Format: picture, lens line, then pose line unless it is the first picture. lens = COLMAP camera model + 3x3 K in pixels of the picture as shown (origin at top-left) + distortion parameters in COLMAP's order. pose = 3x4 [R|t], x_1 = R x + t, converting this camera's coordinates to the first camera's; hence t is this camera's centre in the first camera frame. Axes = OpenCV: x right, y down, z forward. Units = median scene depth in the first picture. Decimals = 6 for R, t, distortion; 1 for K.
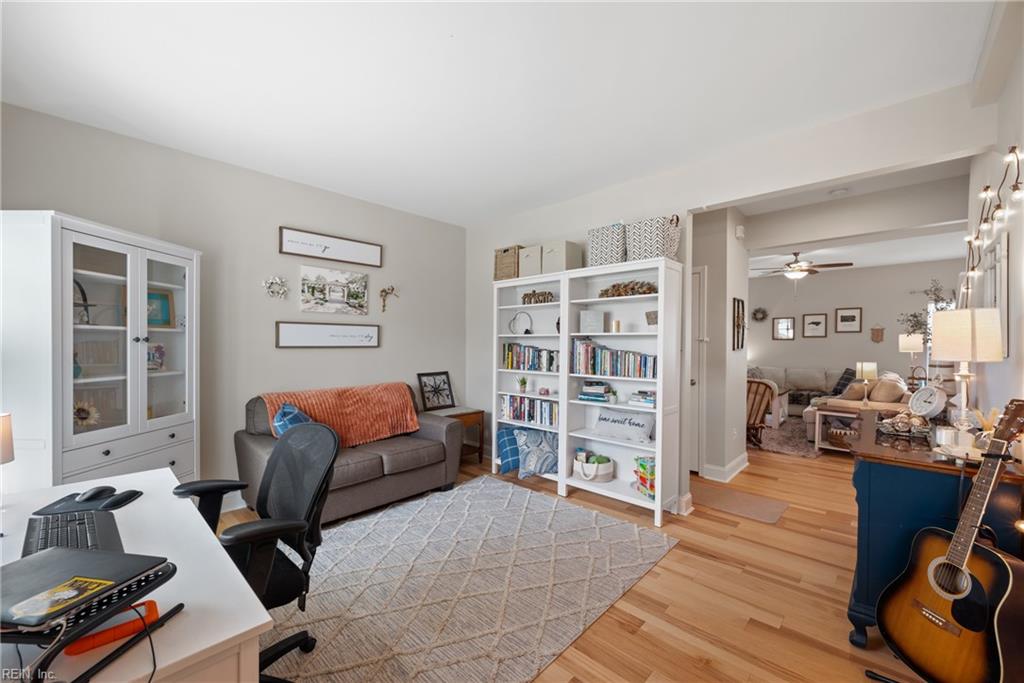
lens RADIAL K [[403.2, 0, 509.7], [0, 403.2, 346.4], [0, 0, 1]] dist [-0.000247, 0.000559]
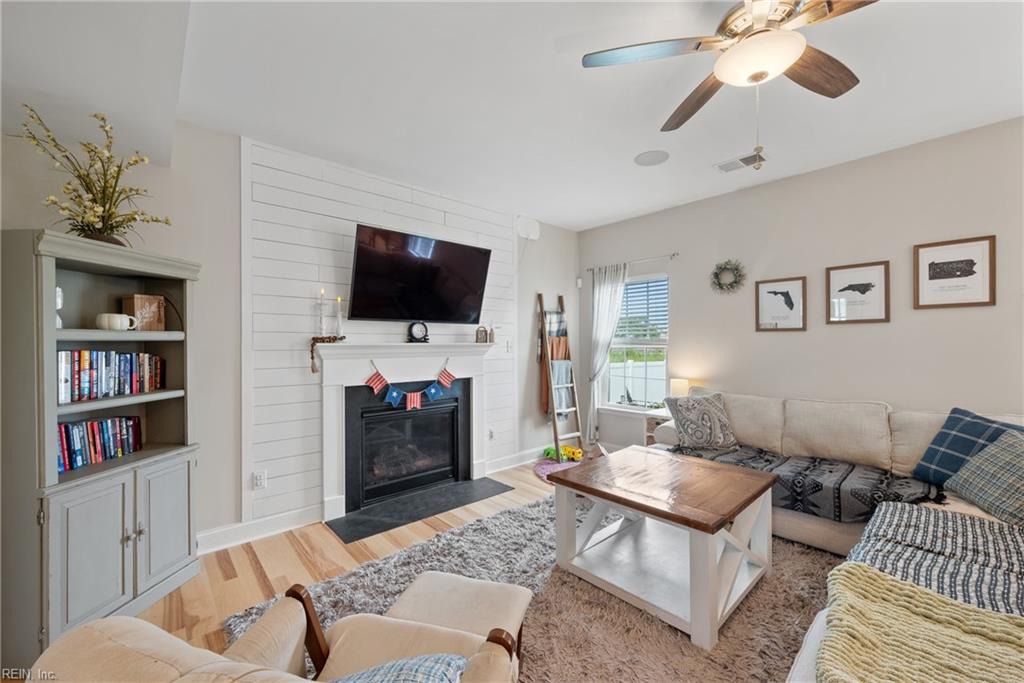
lens RADIAL K [[403.2, 0, 514.6], [0, 403.2, 342.1], [0, 0, 1]] dist [-0.000247, 0.000559]
pose [[0.997137, -0.010034, -0.074941, 0.422937], [0.009057, 0.999870, -0.013359, -0.001607], [0.075066, 0.012642, 0.997098, 0.544528]]
